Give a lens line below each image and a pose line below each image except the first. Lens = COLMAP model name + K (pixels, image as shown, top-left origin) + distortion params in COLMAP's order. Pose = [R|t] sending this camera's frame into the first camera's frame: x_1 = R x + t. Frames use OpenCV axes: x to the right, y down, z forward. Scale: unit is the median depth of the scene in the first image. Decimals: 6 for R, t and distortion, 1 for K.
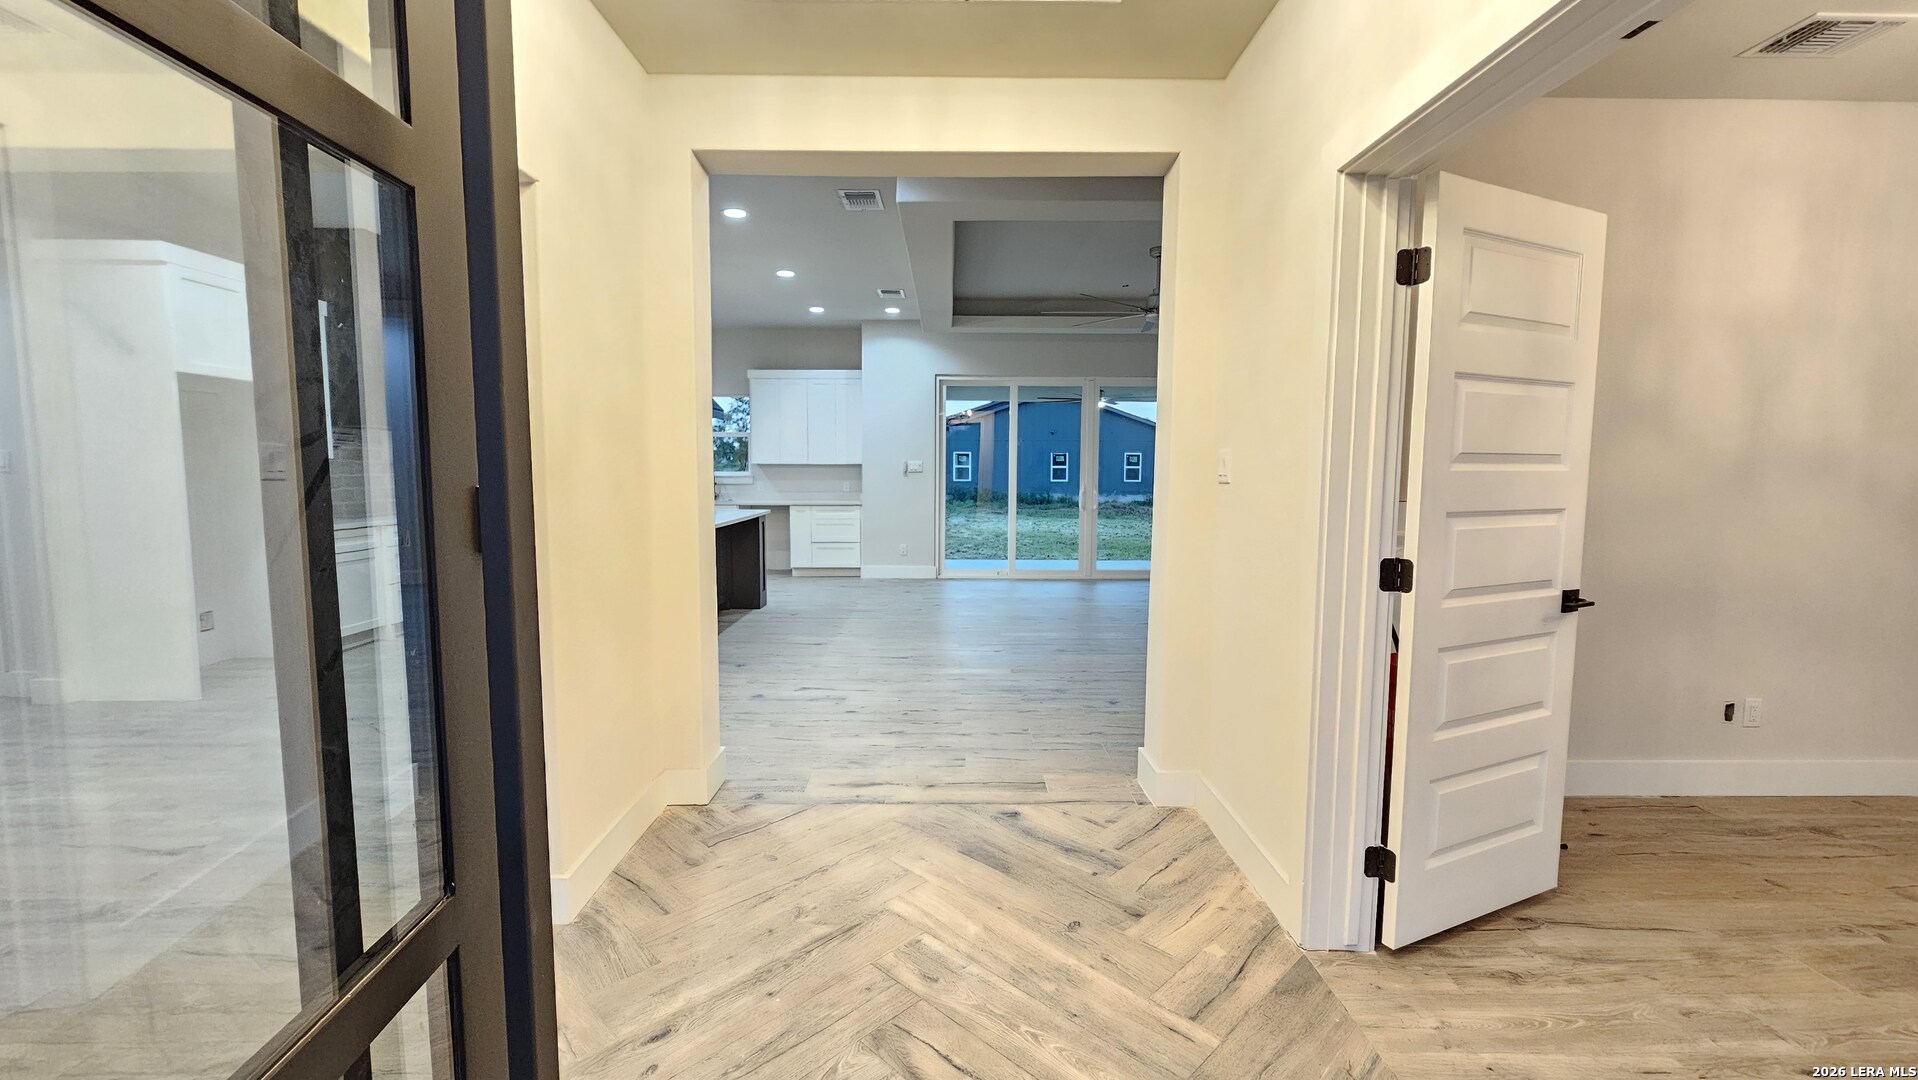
lens RADIAL K [[783.3, 0, 955.4], [0, 783.3, 534.2], [0, 0, 1]] dist [-0.001655, -0.000271]
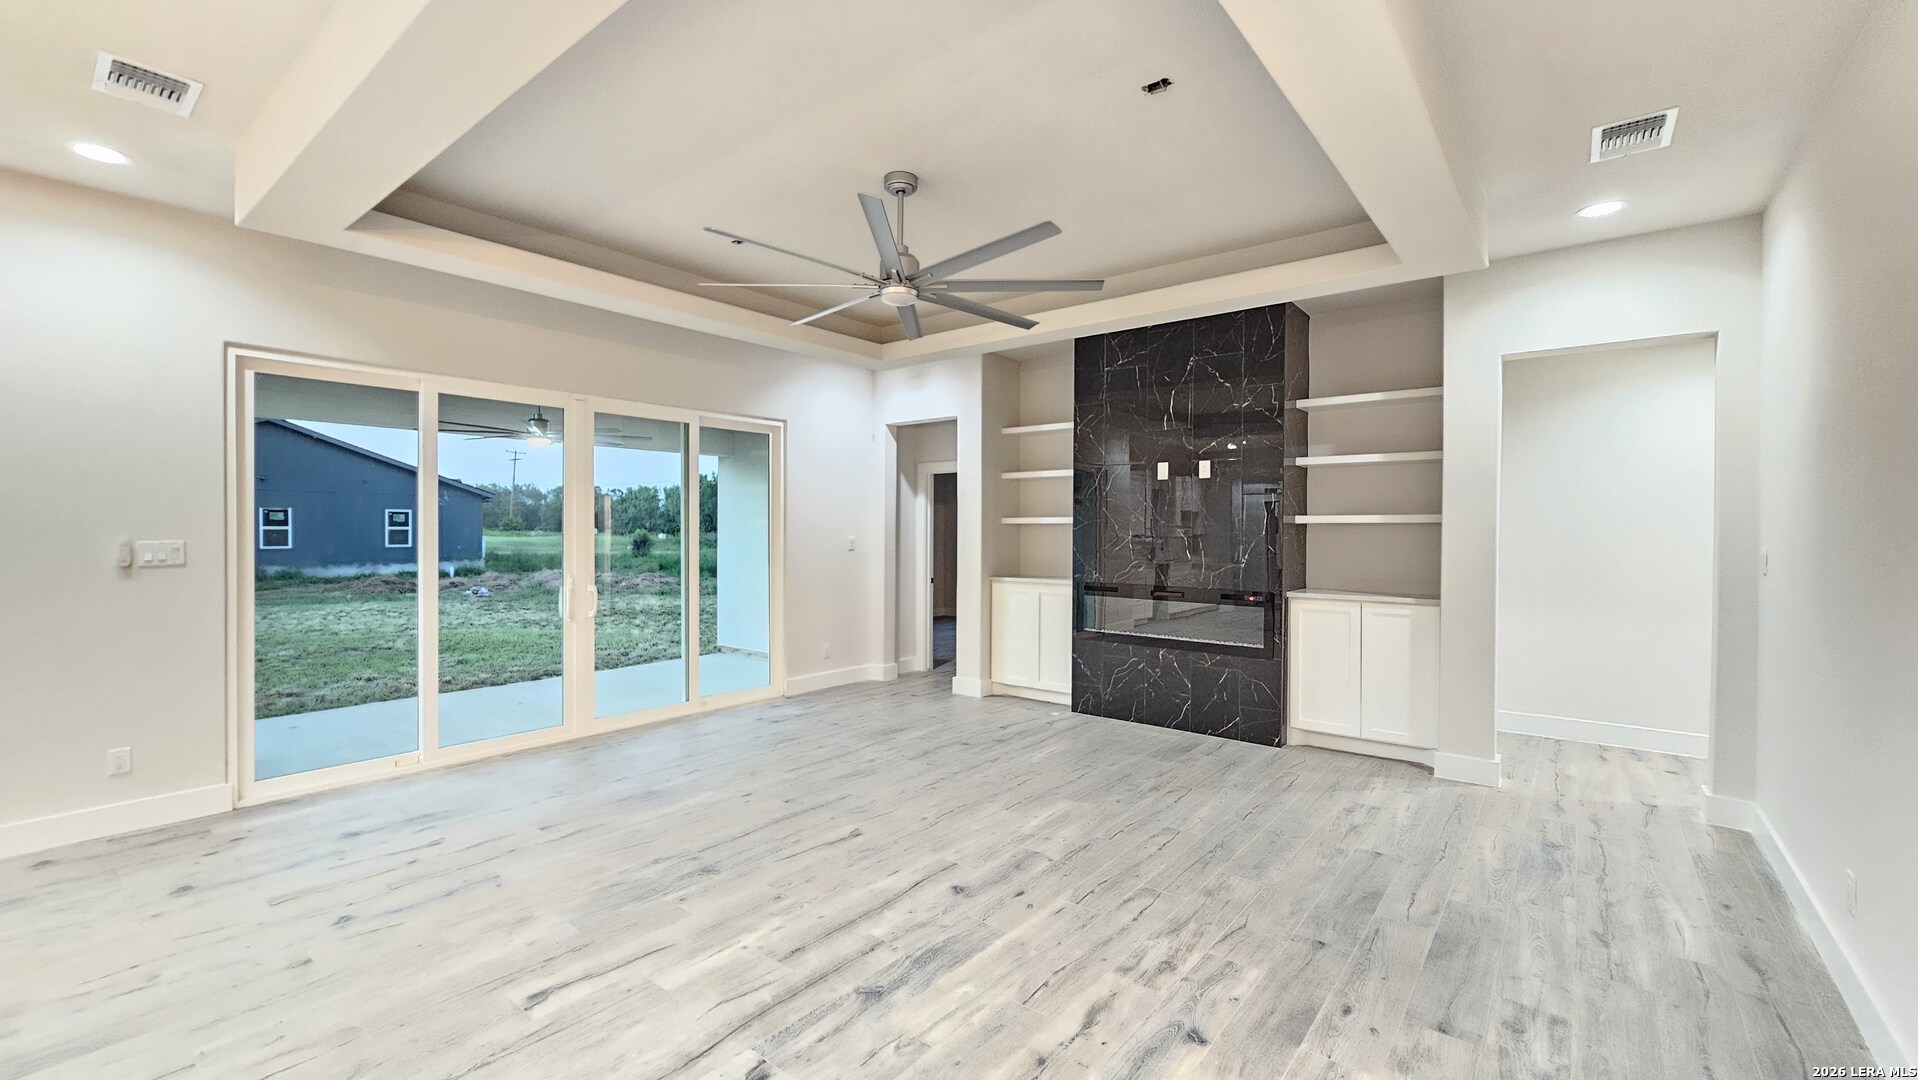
lens RADIAL K [[783.3, 0, 955.4], [0, 783.3, 534.2], [0, 0, 1]] dist [-0.001655, -0.000271]
pose [[0.625741, -0.006087, 0.780007, -0.109341], [0.065458, 0.996852, -0.044733, -0.049754], [-0.777279, 0.079049, 0.624170, 0.410271]]
